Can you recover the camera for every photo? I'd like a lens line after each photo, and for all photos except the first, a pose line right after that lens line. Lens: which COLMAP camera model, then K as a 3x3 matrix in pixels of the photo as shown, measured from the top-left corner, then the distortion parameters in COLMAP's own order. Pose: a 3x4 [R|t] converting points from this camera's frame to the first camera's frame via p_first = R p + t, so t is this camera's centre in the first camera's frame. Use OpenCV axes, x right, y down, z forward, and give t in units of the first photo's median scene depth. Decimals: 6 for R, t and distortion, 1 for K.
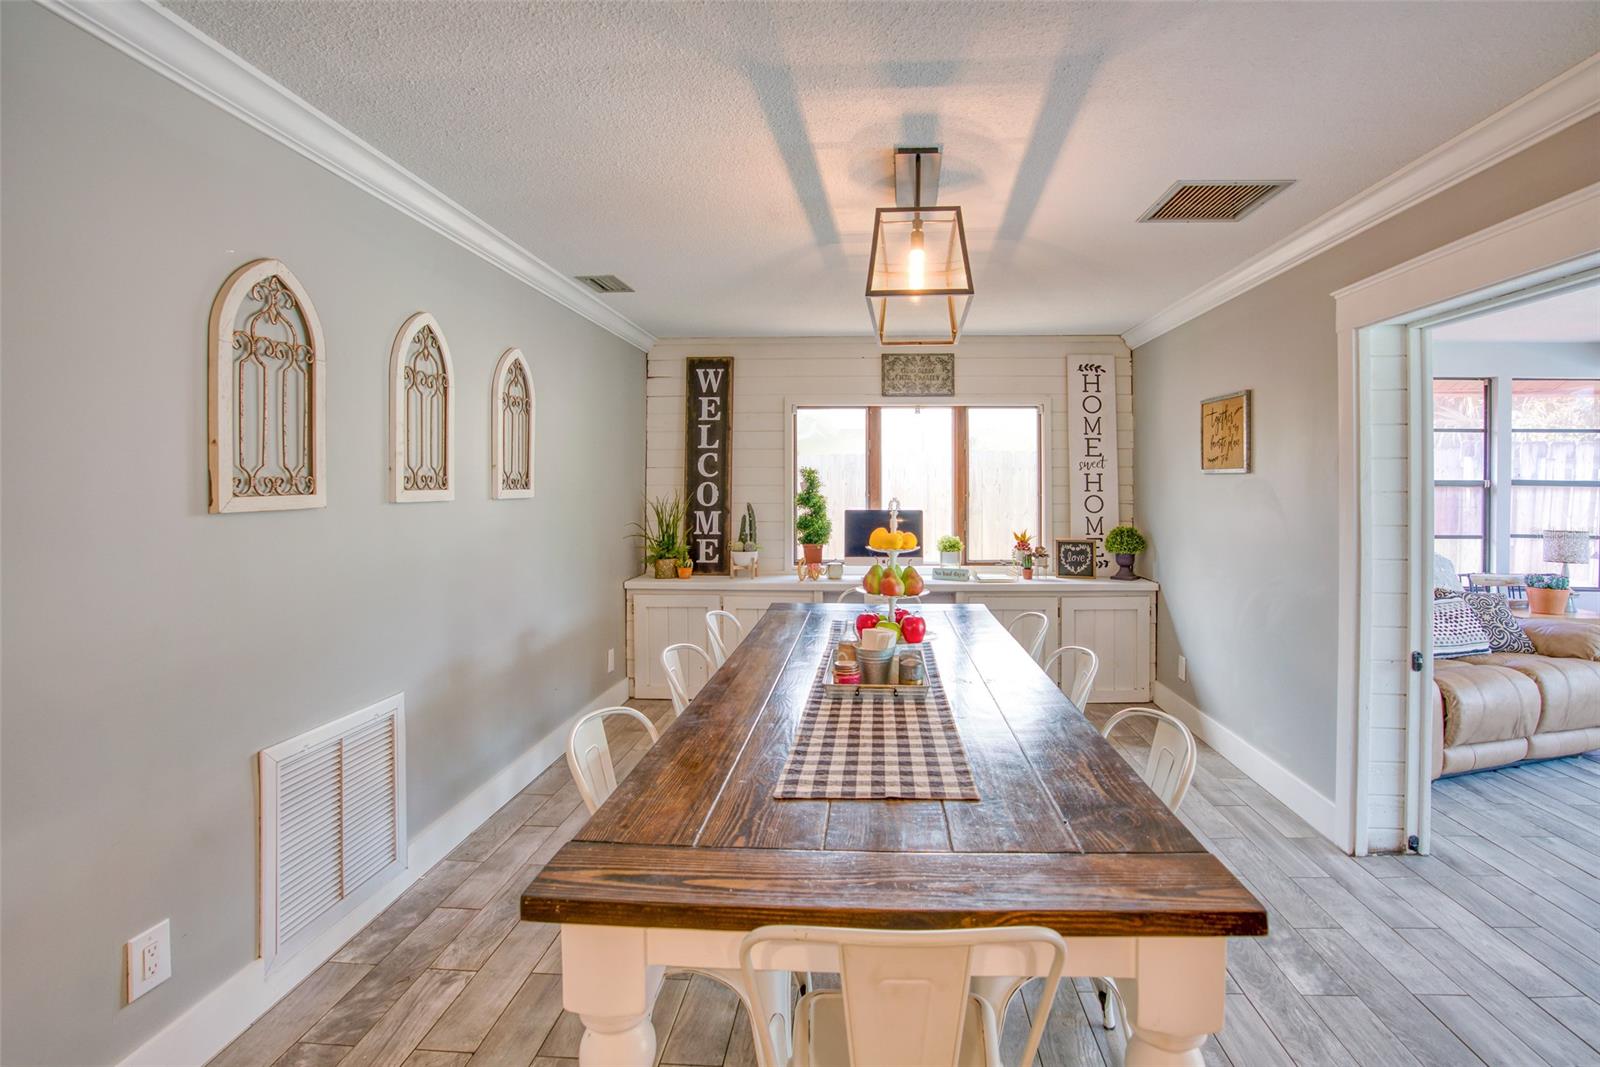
lens RADIAL K [[748.1, 0, 832.9], [0, 748.1, 484.9], [0, 0, 1]] dist [-0.046918, 0.011069]
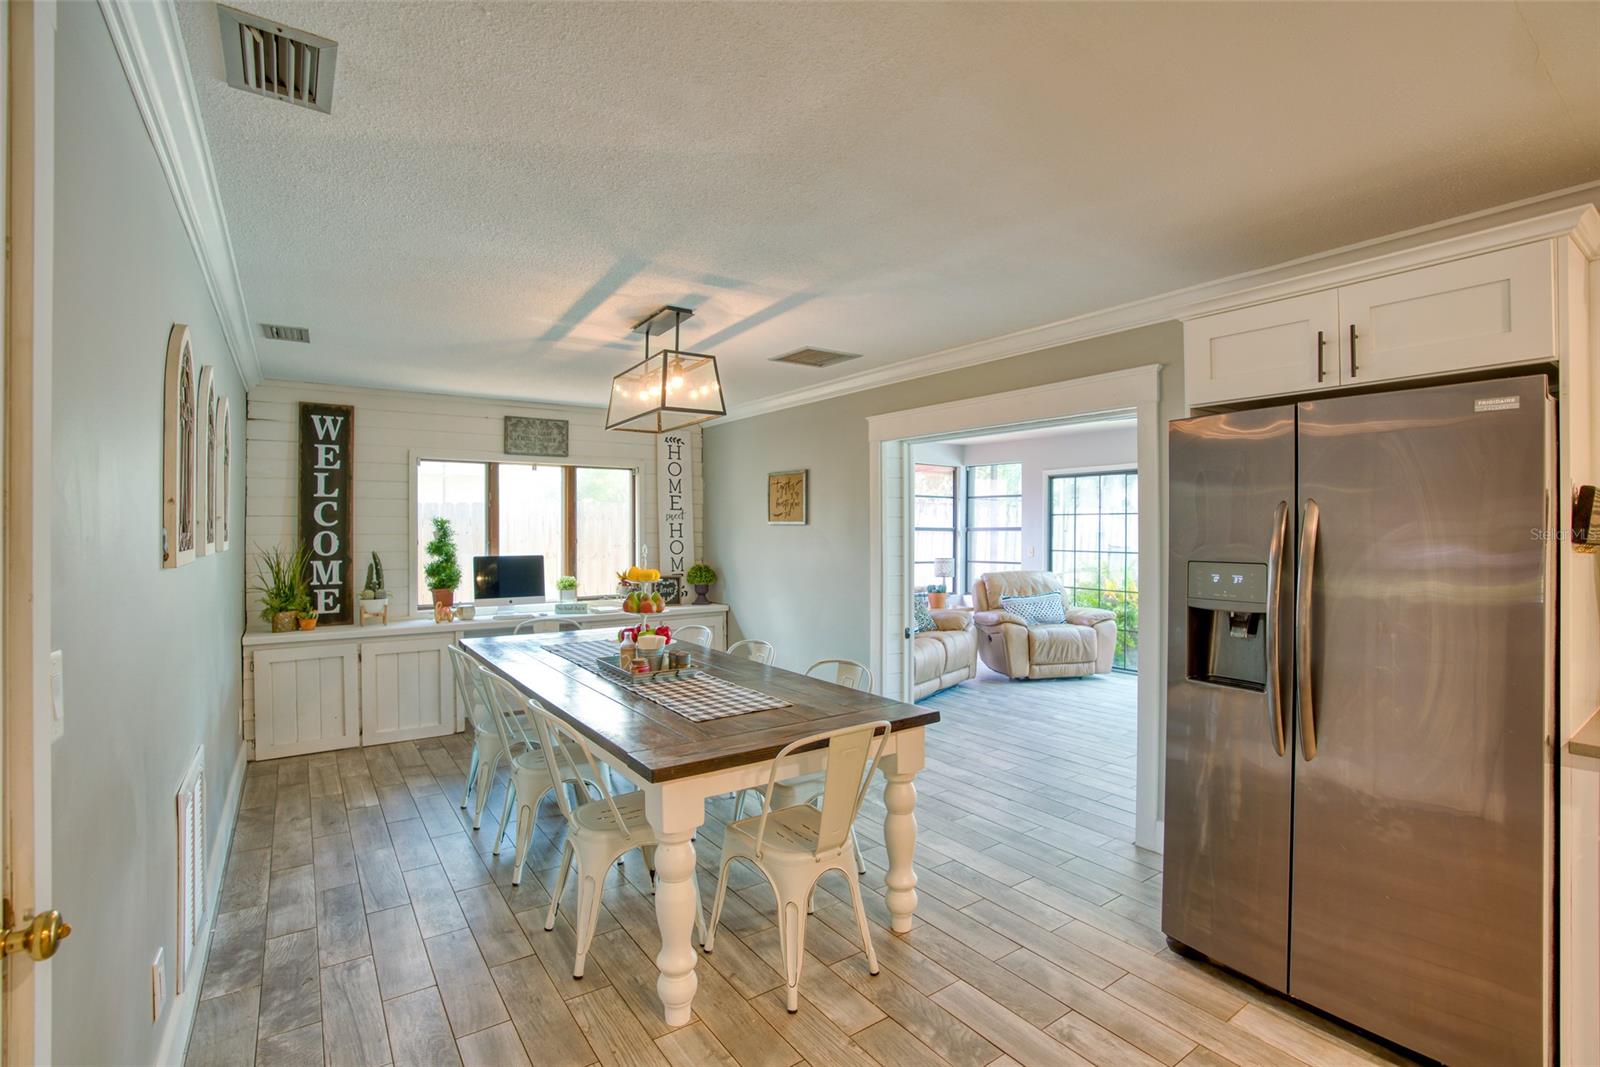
lens RADIAL K [[748.1, 0, 787.6], [0, 748.1, 527.9], [0, 0, 1]] dist [-0.046918, 0.011069]
pose [[0.798037, -0.001756, 0.602606, -0.270831], [0.002982, 0.999995, -0.001036, -0.005425], [-0.602601, 0.002624, 0.798038, -0.140603]]
